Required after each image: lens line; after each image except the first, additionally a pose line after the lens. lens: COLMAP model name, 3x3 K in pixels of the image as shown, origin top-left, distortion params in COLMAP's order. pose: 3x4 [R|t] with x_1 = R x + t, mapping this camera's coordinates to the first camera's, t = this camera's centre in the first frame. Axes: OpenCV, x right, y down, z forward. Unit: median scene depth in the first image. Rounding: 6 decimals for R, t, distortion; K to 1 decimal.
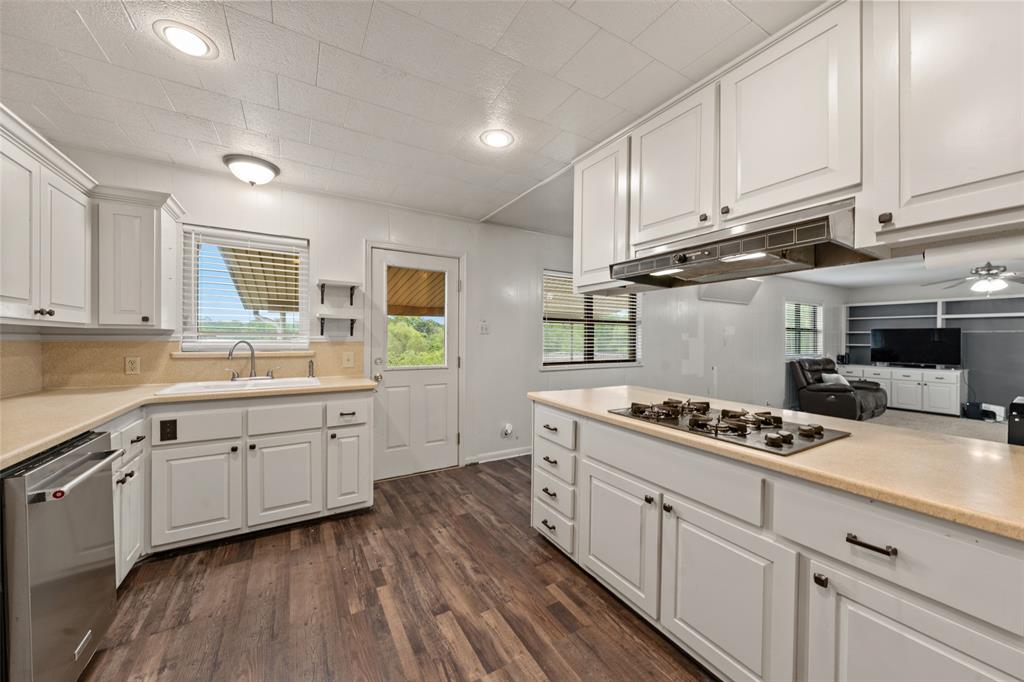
lens RADIAL K [[375.2, 0, 508.8], [0, 375.2, 339.6], [0, 0, 1]] dist [0.004020, -0.000025]
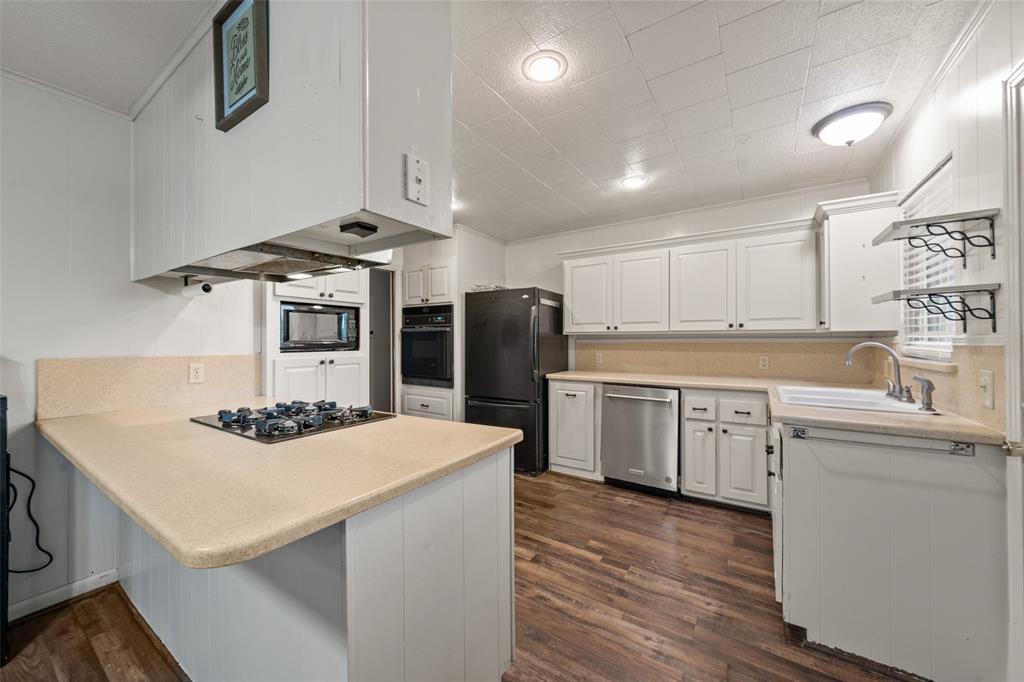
lens RADIAL K [[375.2, 0, 505.9], [0, 375.2, 338.7], [0, 0, 1]] dist [0.004020, -0.000025]
pose [[-0.904019, -0.008184, -0.427413, 0.328348], [-0.007631, 0.999966, -0.003005, 0.003294], [0.427424, 0.000545, -0.904051, 1.538033]]
